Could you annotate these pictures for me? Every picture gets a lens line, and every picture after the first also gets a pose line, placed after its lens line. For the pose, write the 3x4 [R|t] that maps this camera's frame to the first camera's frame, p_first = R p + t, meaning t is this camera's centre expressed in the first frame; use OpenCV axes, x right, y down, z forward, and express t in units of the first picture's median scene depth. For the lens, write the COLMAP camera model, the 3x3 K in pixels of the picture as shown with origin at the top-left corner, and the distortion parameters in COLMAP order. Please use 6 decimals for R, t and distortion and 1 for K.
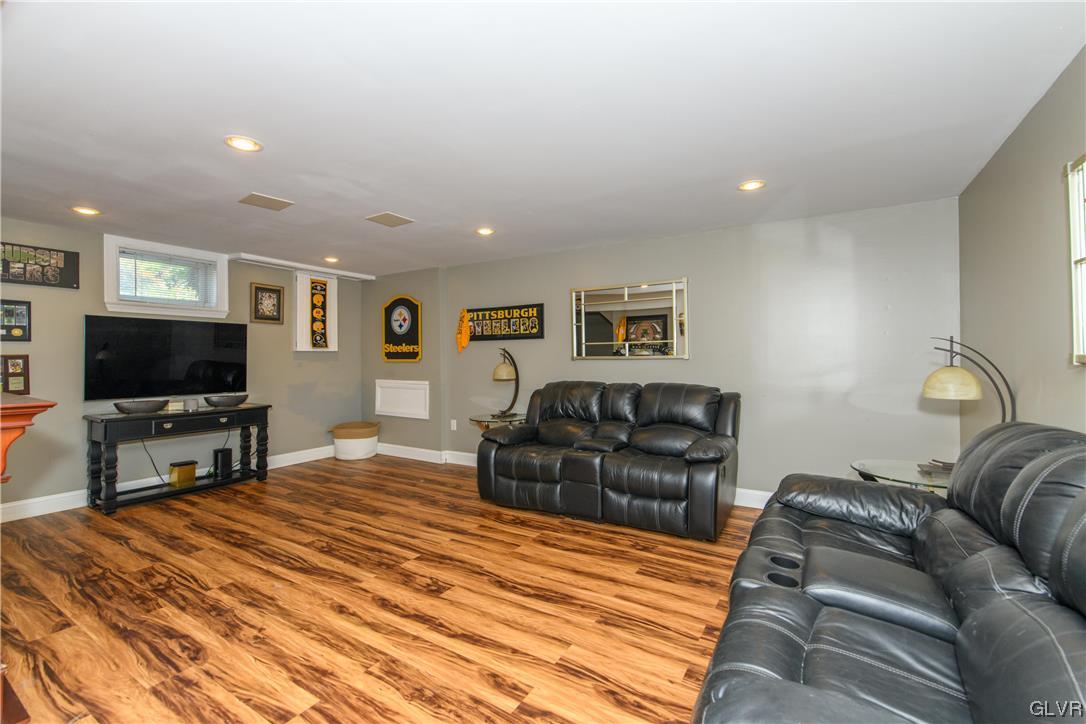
lens RADIAL K [[457.0, 0, 547.0], [0, 457.0, 357.0], [0, 0, 1]] dist [0.000918, -0.000096]
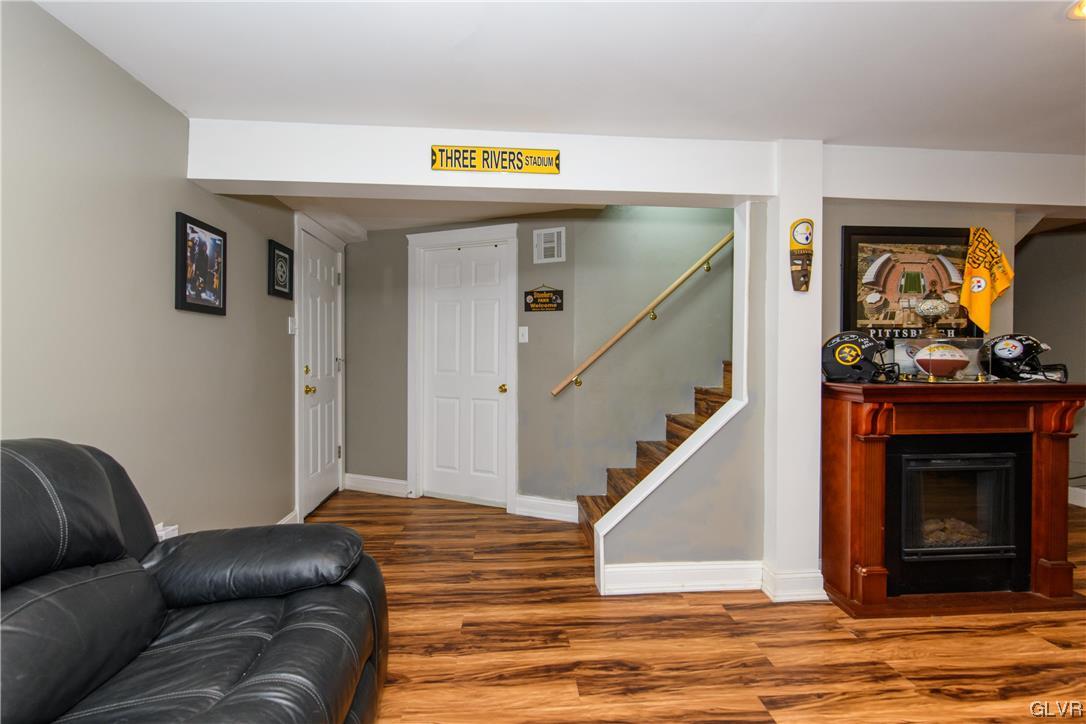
lens RADIAL K [[457.0, 0, 547.0], [0, 457.0, 357.0], [0, 0, 1]] dist [0.000918, -0.000096]
pose [[-0.807434, 0.003350, -0.589948, 0.392158], [0.005040, 0.999987, -0.001220, 0.008615], [0.589936, -0.003959, -0.807440, 1.387413]]
